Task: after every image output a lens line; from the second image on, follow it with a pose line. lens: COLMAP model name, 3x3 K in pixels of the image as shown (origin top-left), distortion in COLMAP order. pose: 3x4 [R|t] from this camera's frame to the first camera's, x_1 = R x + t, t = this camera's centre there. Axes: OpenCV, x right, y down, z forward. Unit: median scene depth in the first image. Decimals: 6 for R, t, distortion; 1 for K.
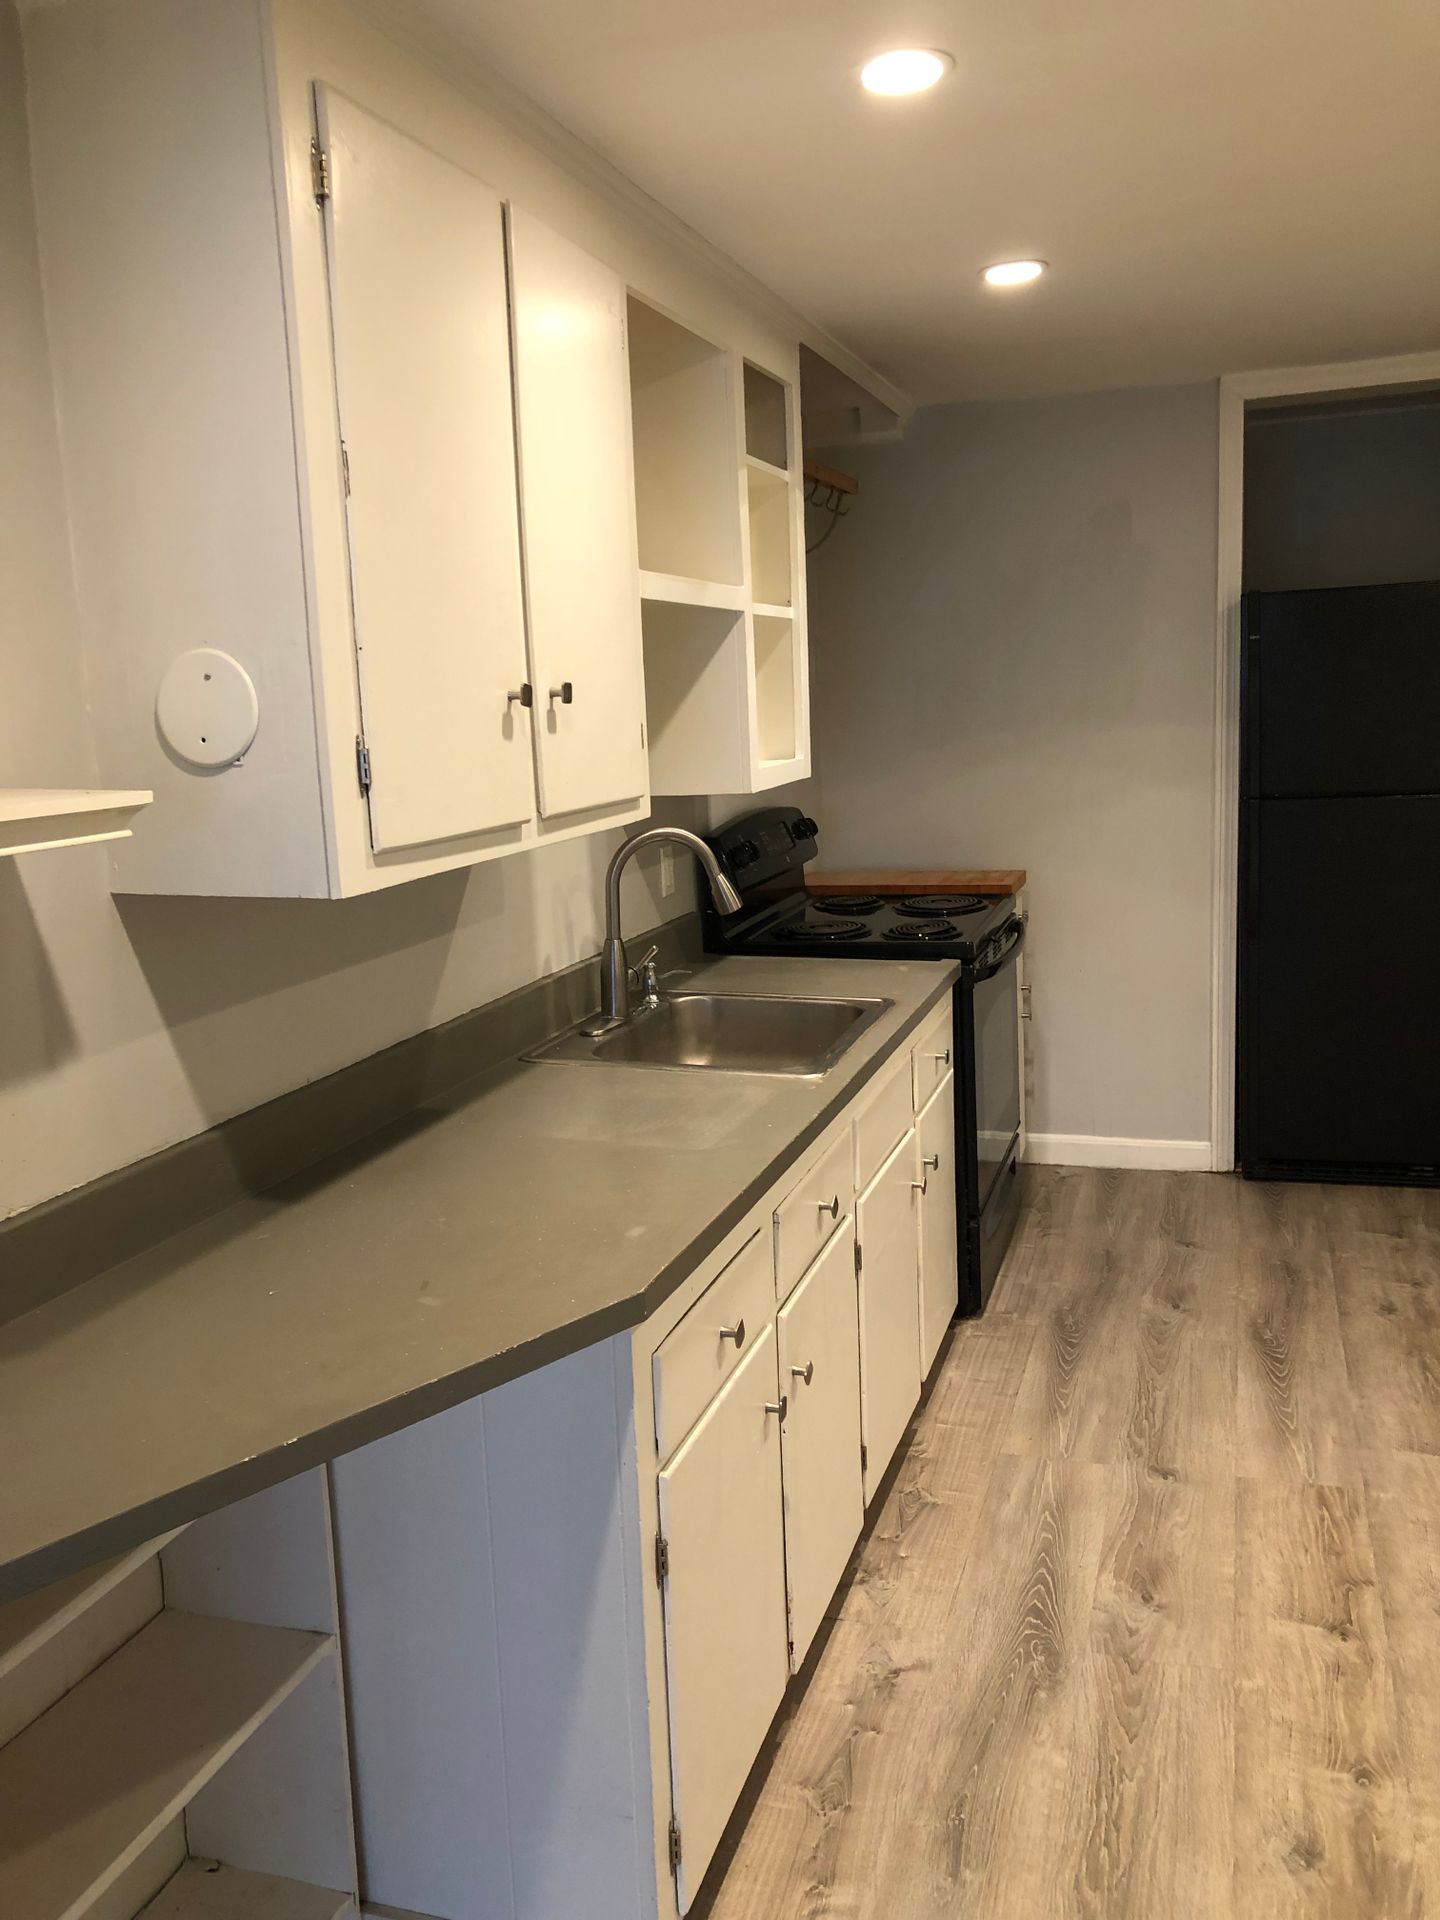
lens RADIAL K [[1565.5, 0, 732.2], [0, 1565.5, 957.0], [0, 0, 1]] dist [0.002233, 0.023093]
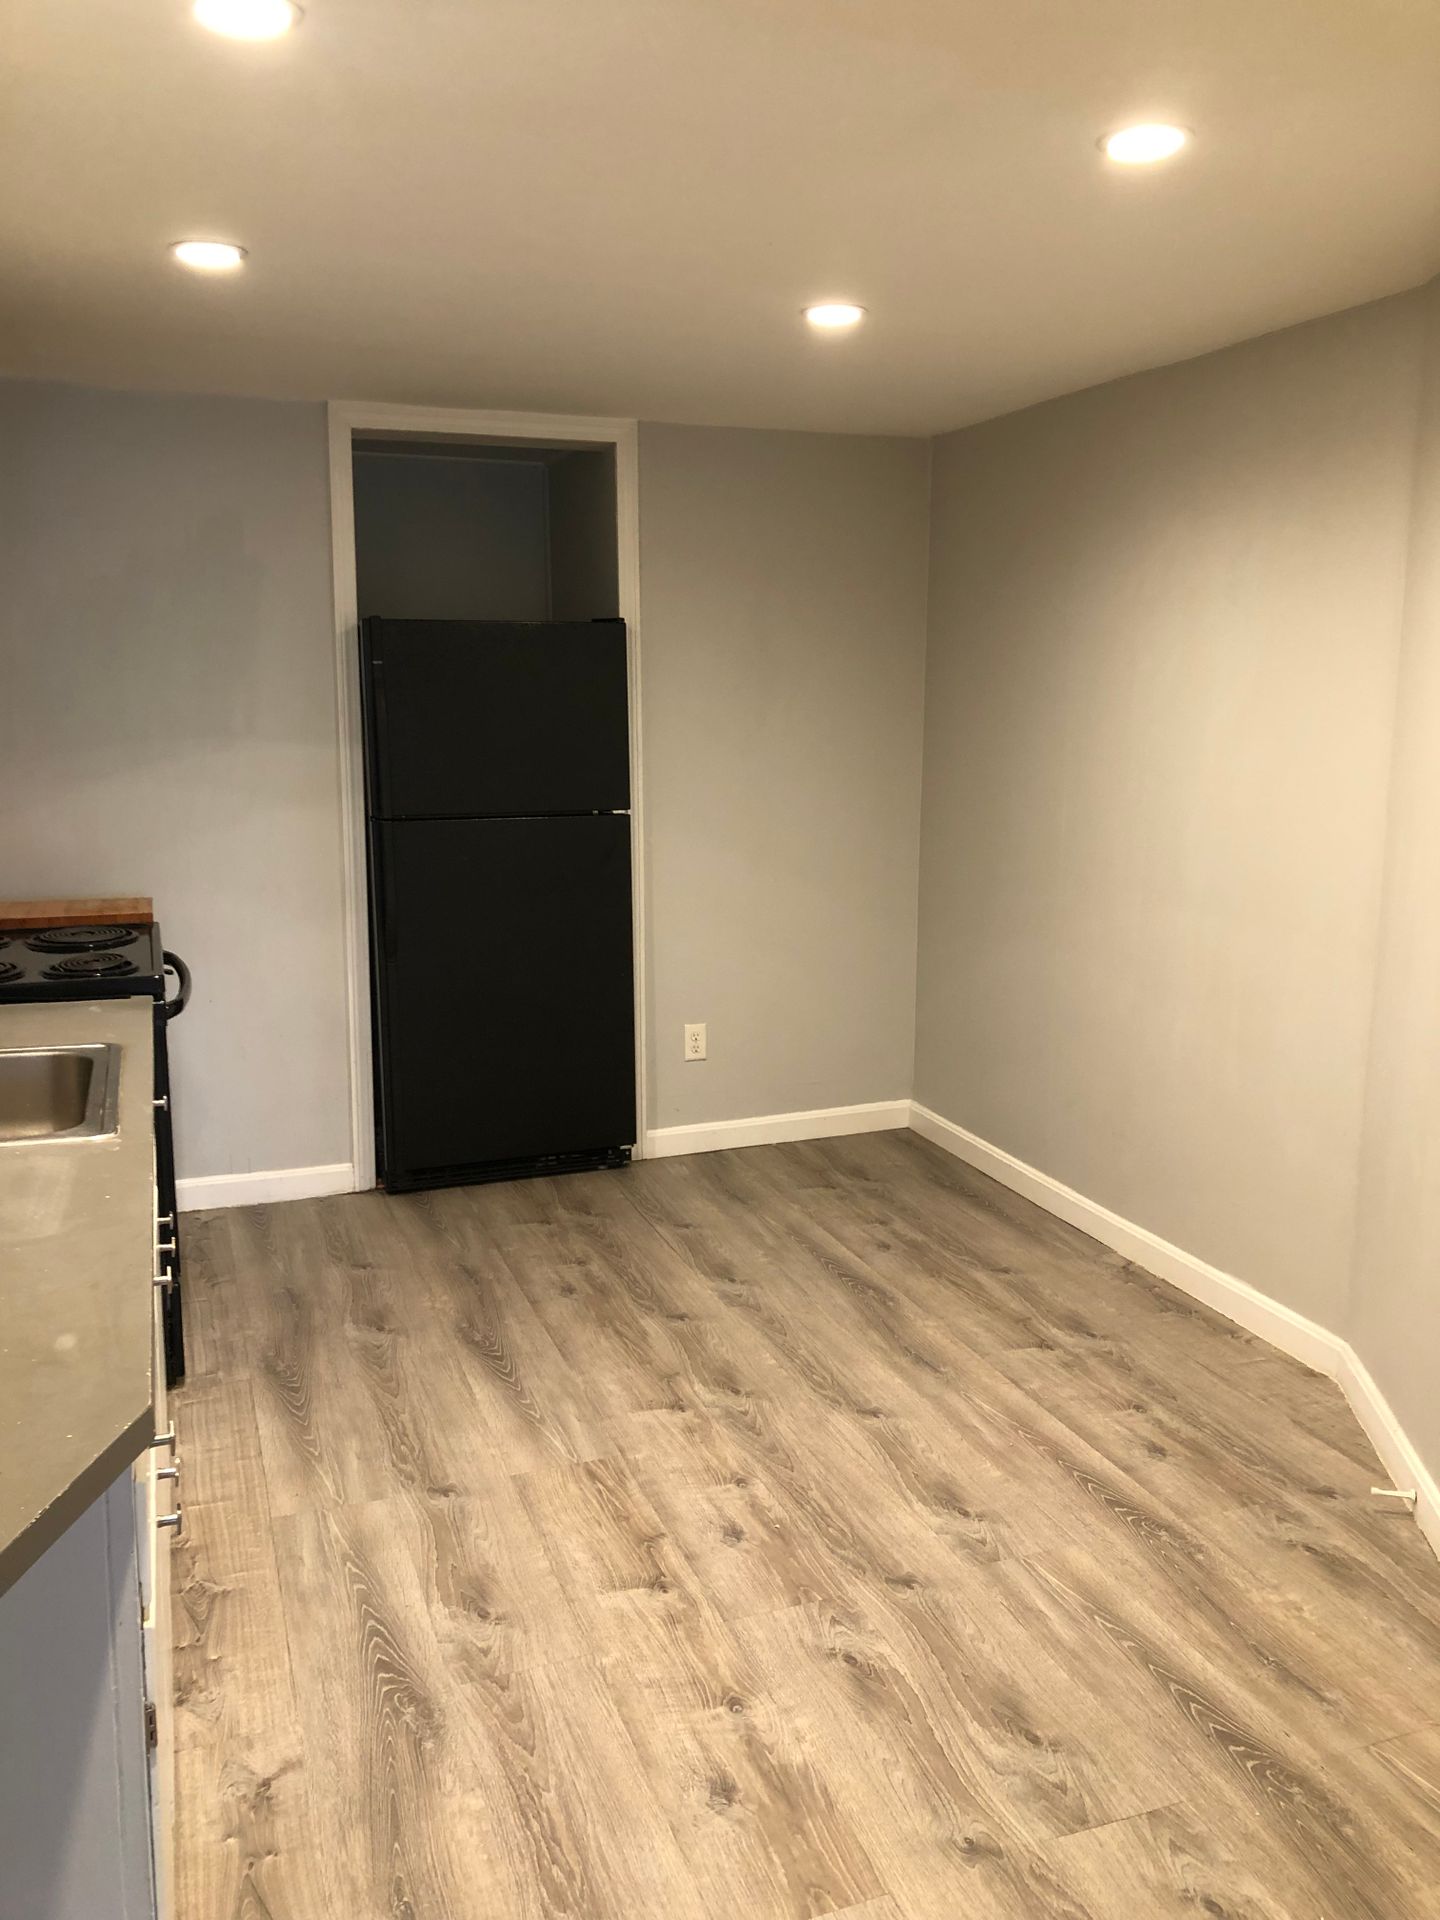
lens RADIAL K [[1565.5, 0, 732.2], [0, 1565.5, 957.0], [0, 0, 1]] dist [0.002233, 0.023093]
pose [[0.785755, -0.057056, 0.615900, -0.184475], [0.068247, 0.997654, 0.005353, -0.003253], [-0.614761, 0.037827, 0.787806, 0.091807]]
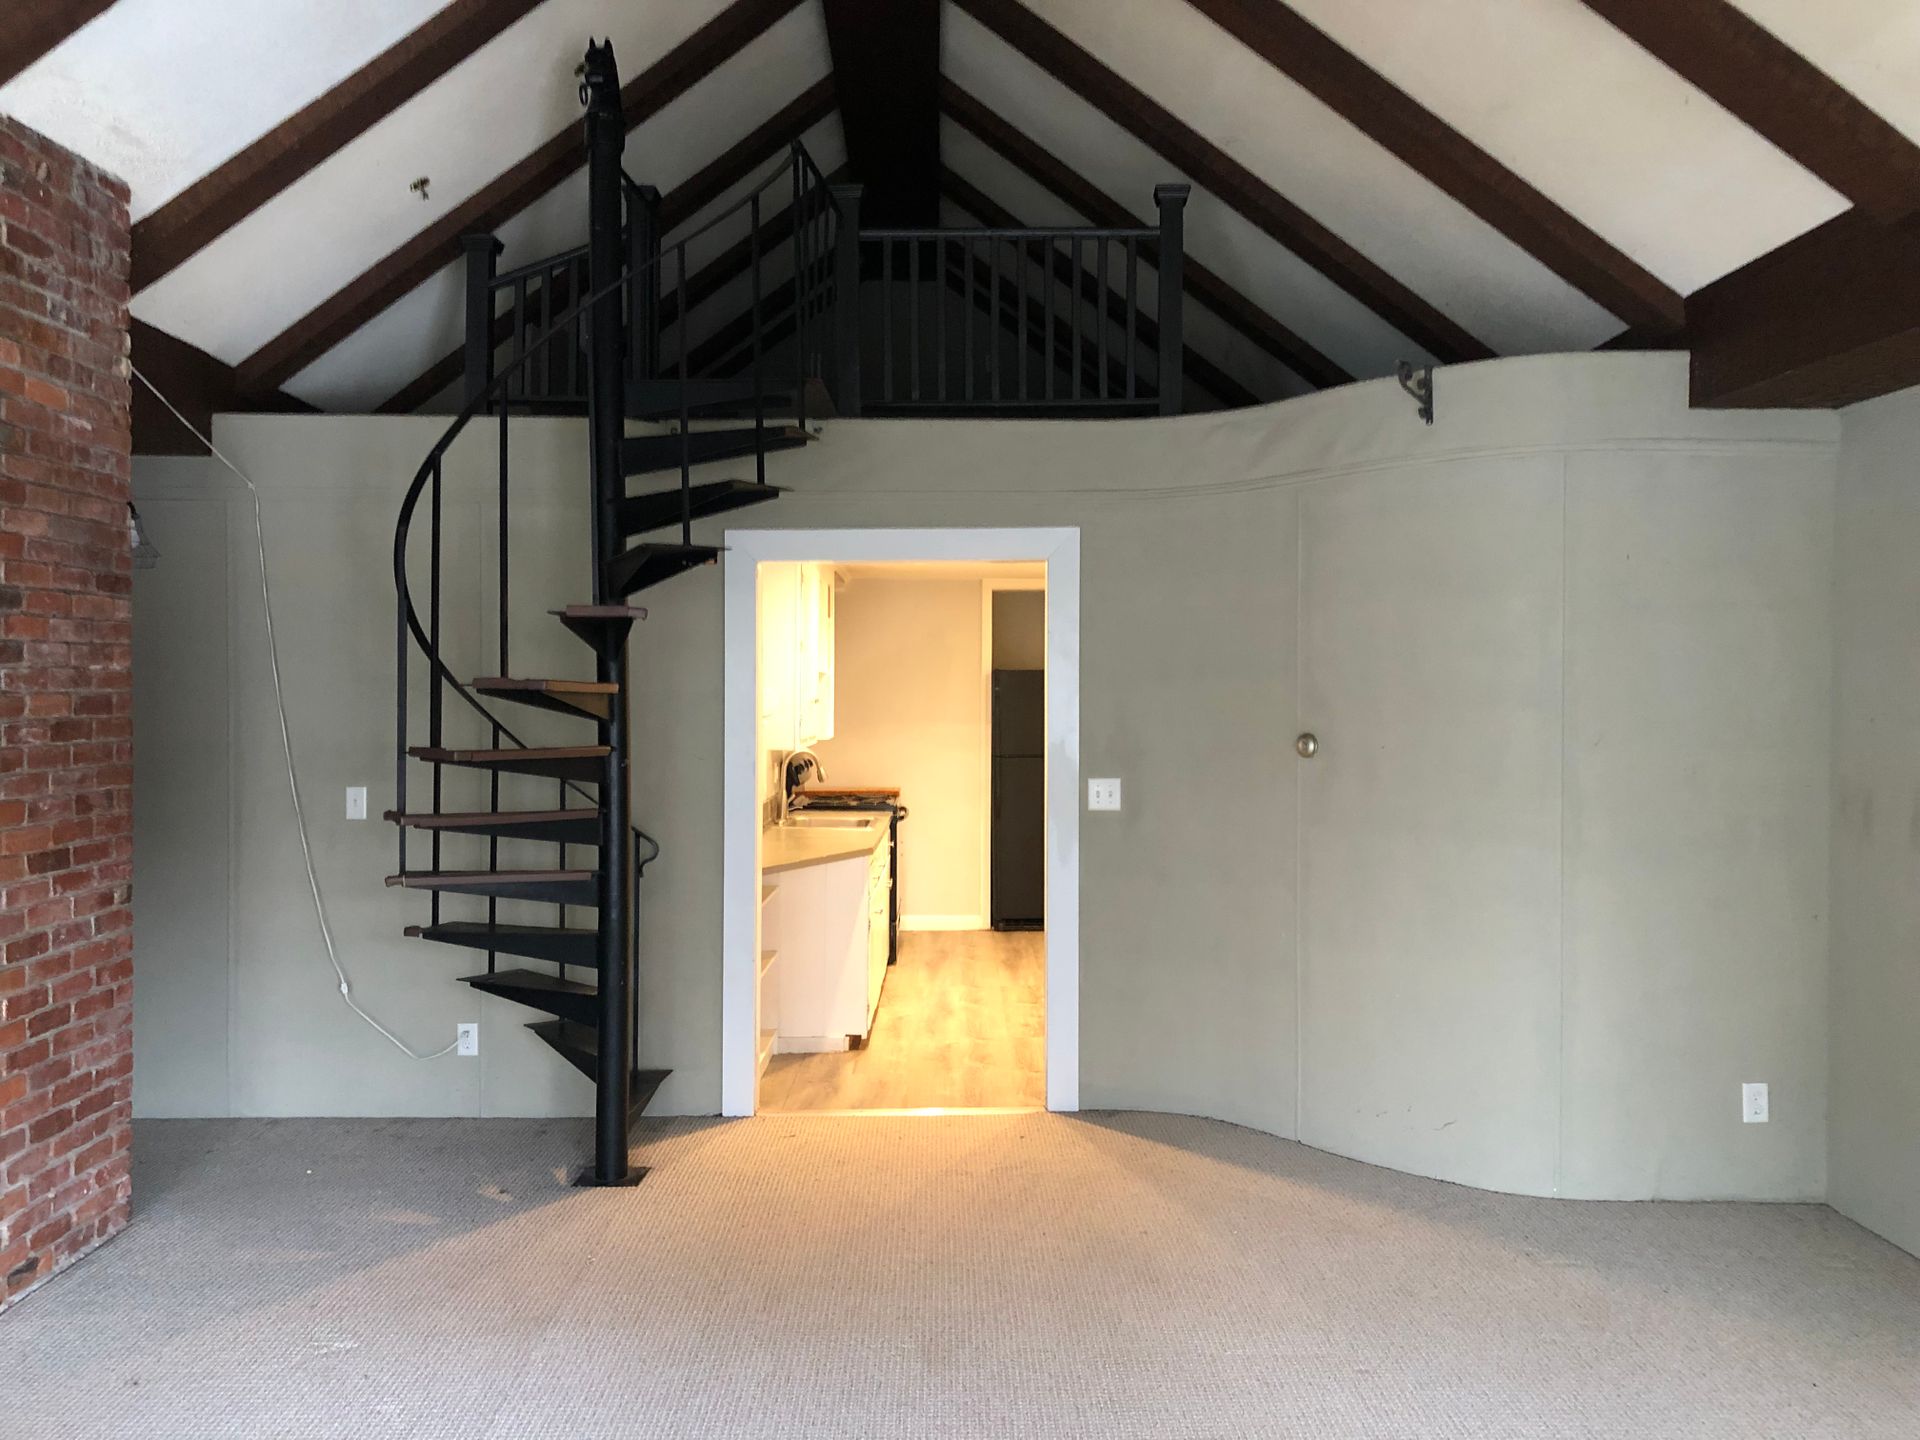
lens RADIAL K [[1565.5, 0, 960.0], [0, 1565.5, 720.0], [0, 0, 1]] dist [0.002233, 0.023093]
pose [[0.950137, 0.040743, 0.309160, -0.665102], [0.008995, 0.987434, -0.157773, 0.315340], [-0.311703, 0.152687, 0.937831, -1.762544]]
